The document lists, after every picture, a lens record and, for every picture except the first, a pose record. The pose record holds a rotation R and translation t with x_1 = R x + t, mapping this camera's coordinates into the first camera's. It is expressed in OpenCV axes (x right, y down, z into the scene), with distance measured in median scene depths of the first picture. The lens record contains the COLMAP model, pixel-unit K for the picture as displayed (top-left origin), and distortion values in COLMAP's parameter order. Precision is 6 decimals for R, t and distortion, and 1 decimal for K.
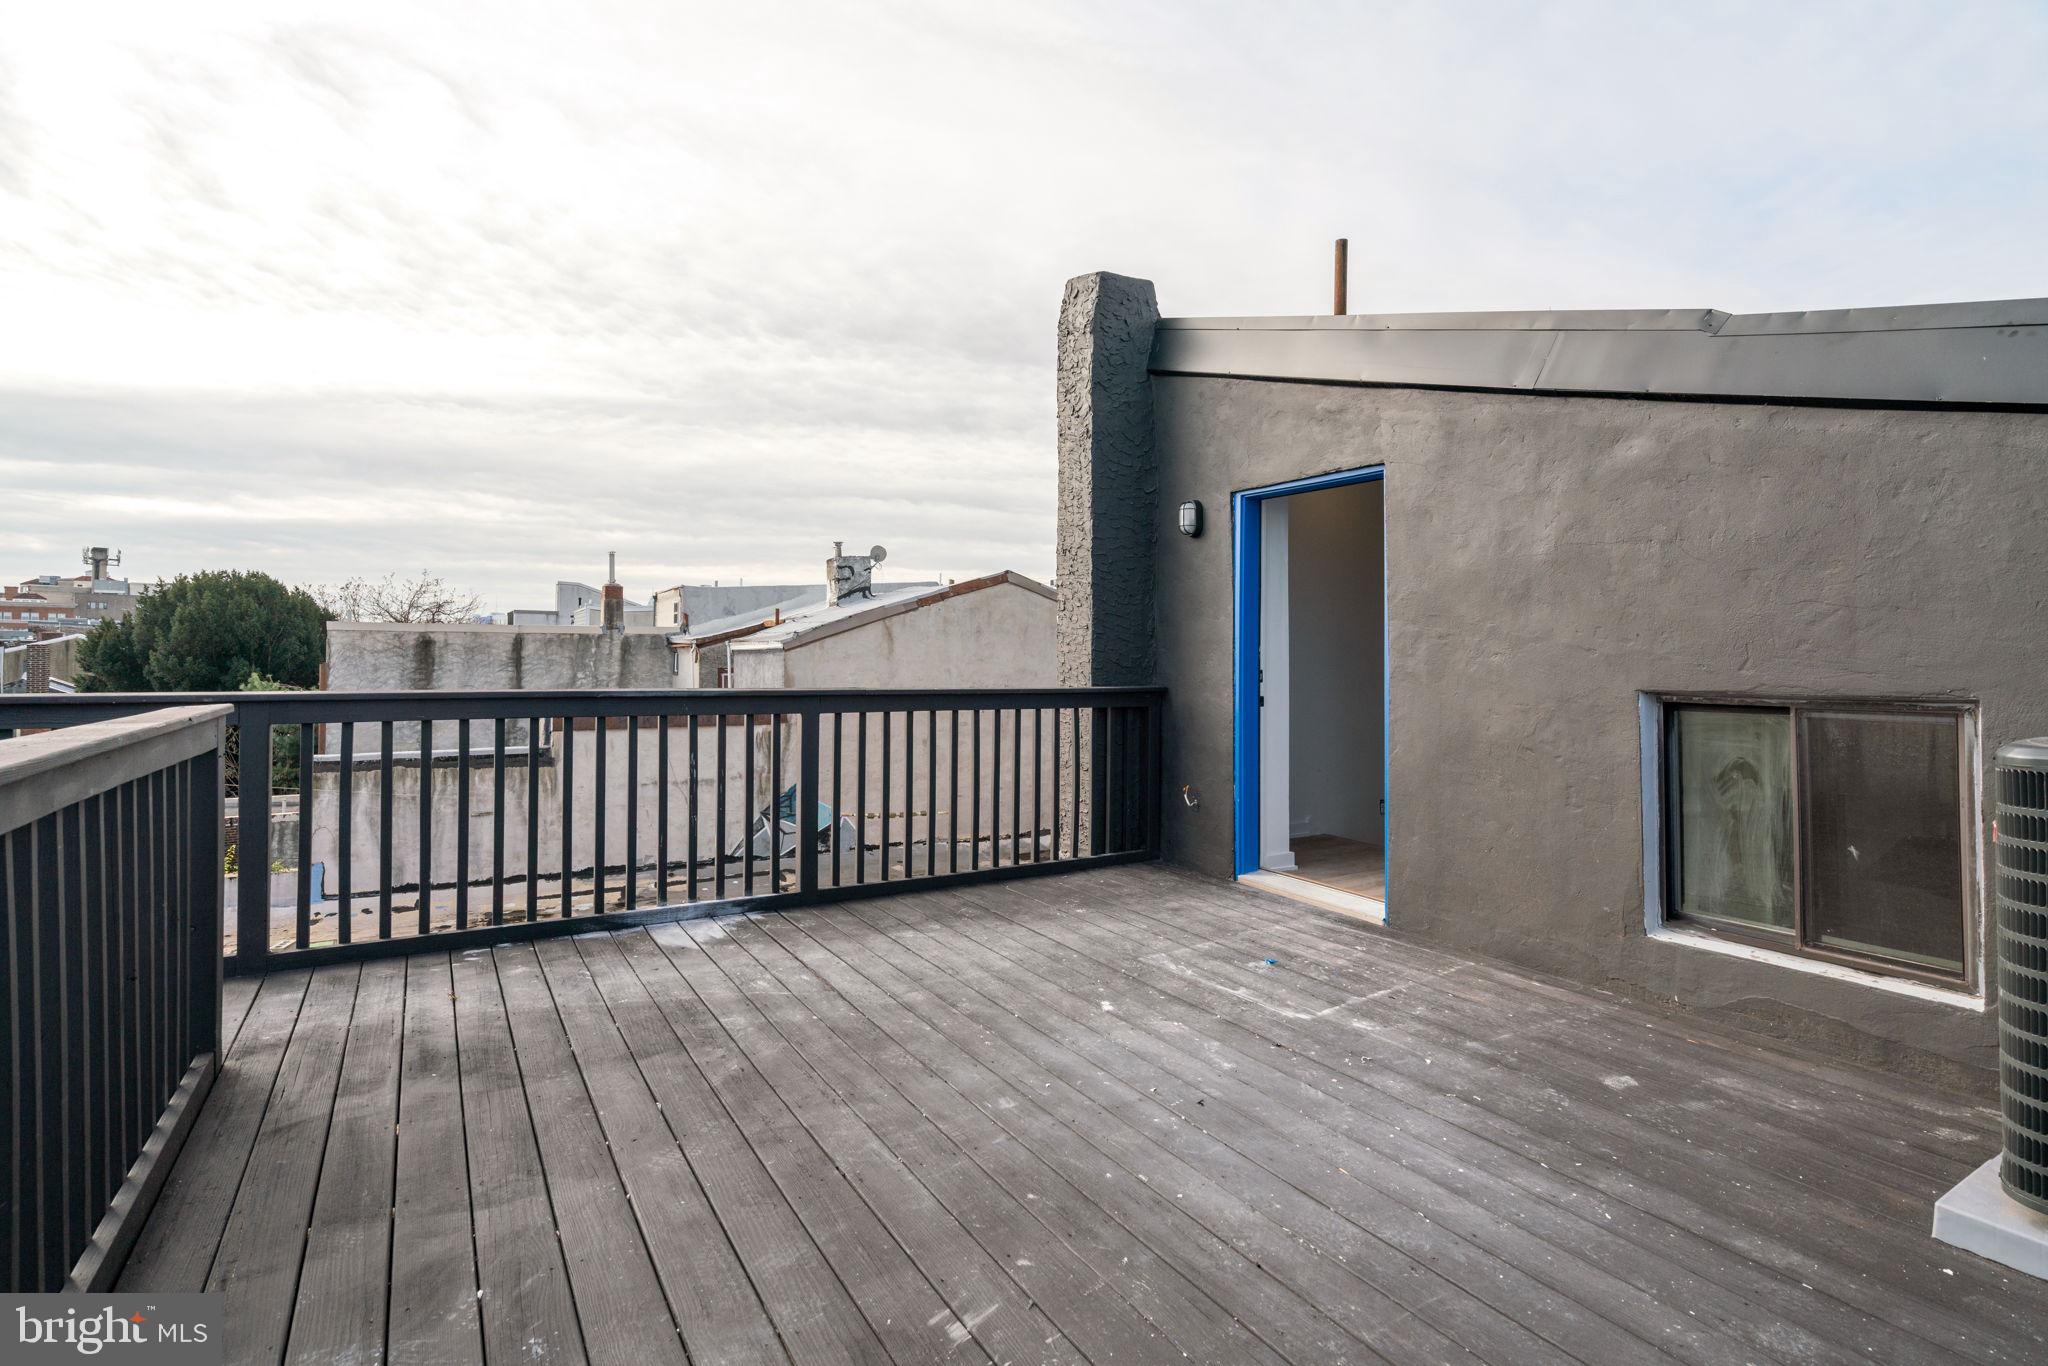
lens RADIAL K [[931.3, 0, 1004.0], [0, 931.3, 677.9], [0, 0, 1]] dist [0.000092, 0.001152]
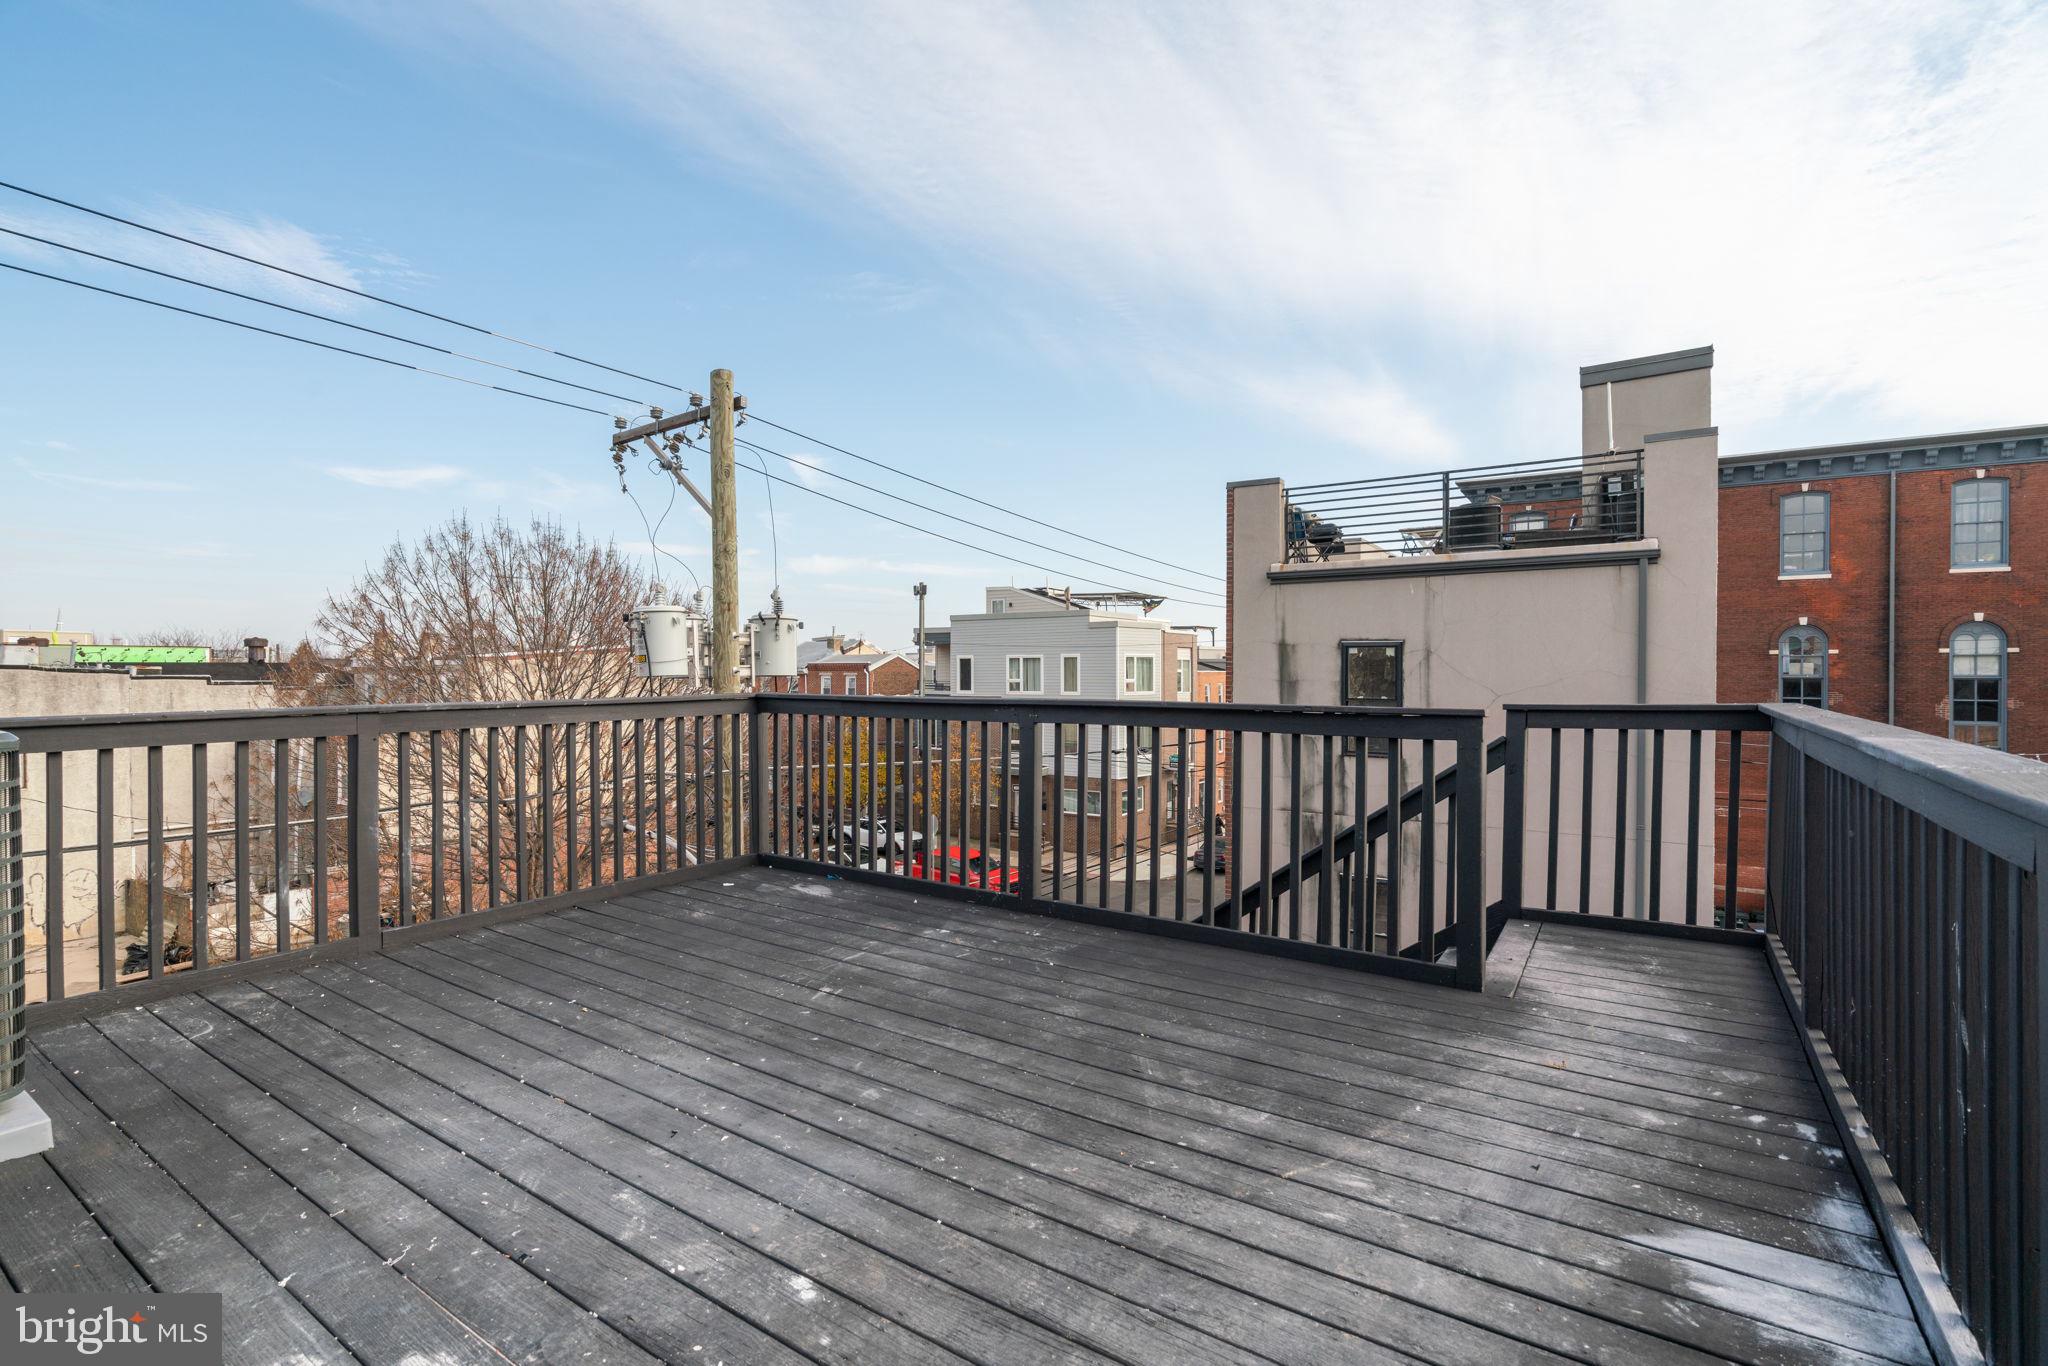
lens RADIAL K [[931.3, 0, 1004.0], [0, 931.3, 677.9], [0, 0, 1]] dist [0.000092, 0.001152]
pose [[-0.908775, -0.005033, -0.417256, 0.247491], [-0.016441, 0.999583, 0.023751, -0.029706], [0.416963, 0.028445, -0.908478, 1.623383]]
